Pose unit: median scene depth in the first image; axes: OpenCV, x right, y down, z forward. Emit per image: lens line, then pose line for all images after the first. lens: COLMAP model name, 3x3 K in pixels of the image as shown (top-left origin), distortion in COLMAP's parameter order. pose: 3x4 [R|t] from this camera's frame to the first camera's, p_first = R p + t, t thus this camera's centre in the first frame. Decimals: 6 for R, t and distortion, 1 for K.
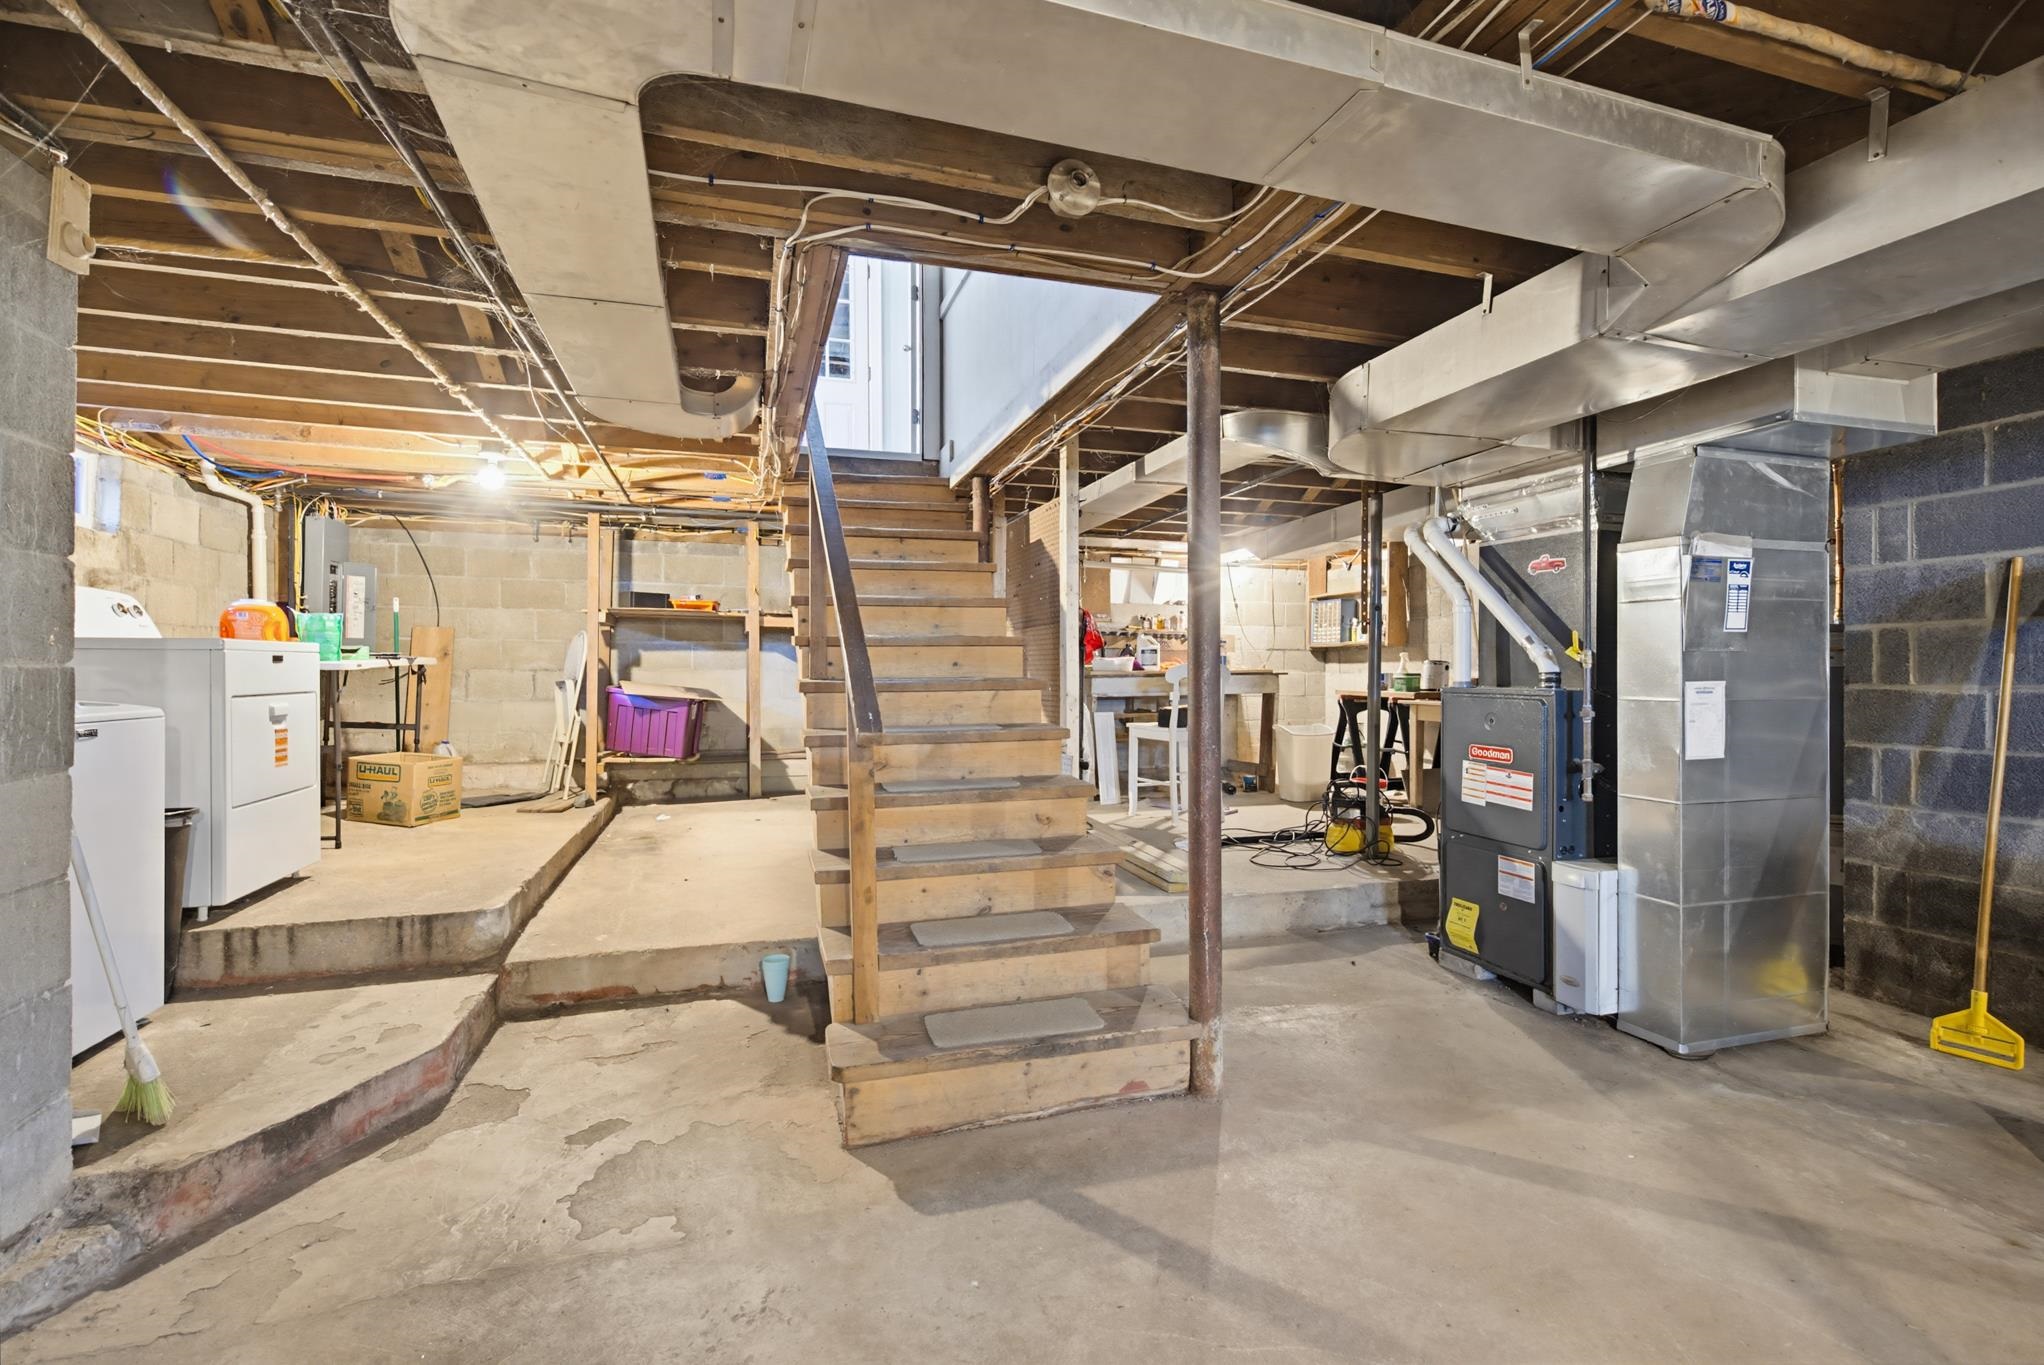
lens RADIAL K [[926.9, 0, 1031.4], [0, 926.9, 676.4], [0, 0, 1]] dist [-0.001496, -0.001563]
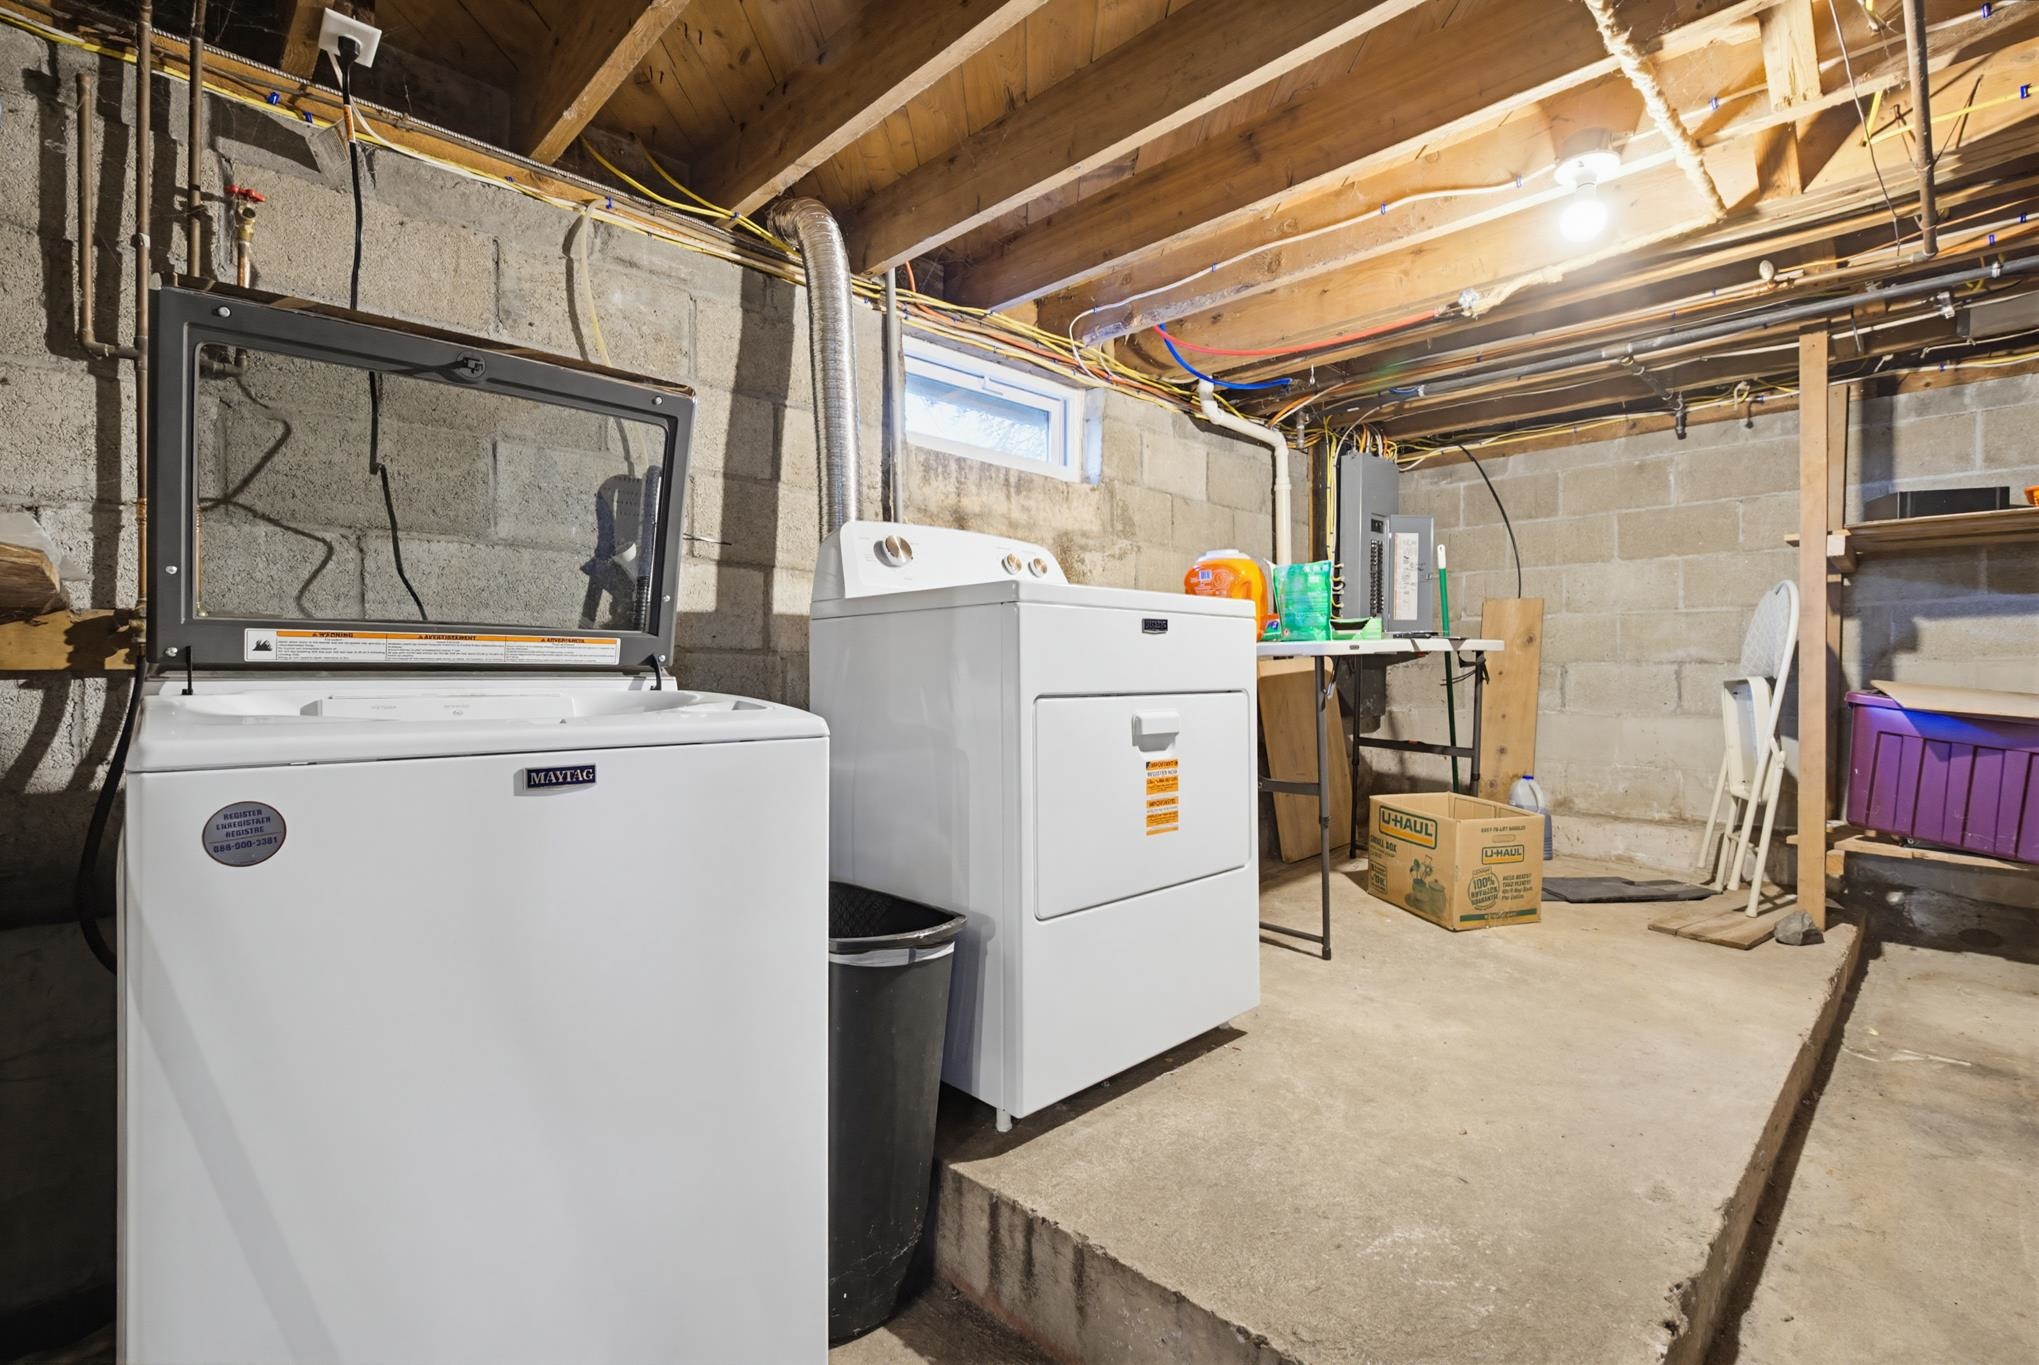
lens RADIAL K [[924.6, 0, 1005.9], [0, 924.6, 672.8], [0, 0, 1]] dist [-0.001496, -0.001563]
pose [[0.443091, -0.008876, -0.896432, -0.250629], [-0.002620, 0.999934, -0.011196, 0.008884], [0.896473, 0.007309, 0.443039, 0.447753]]
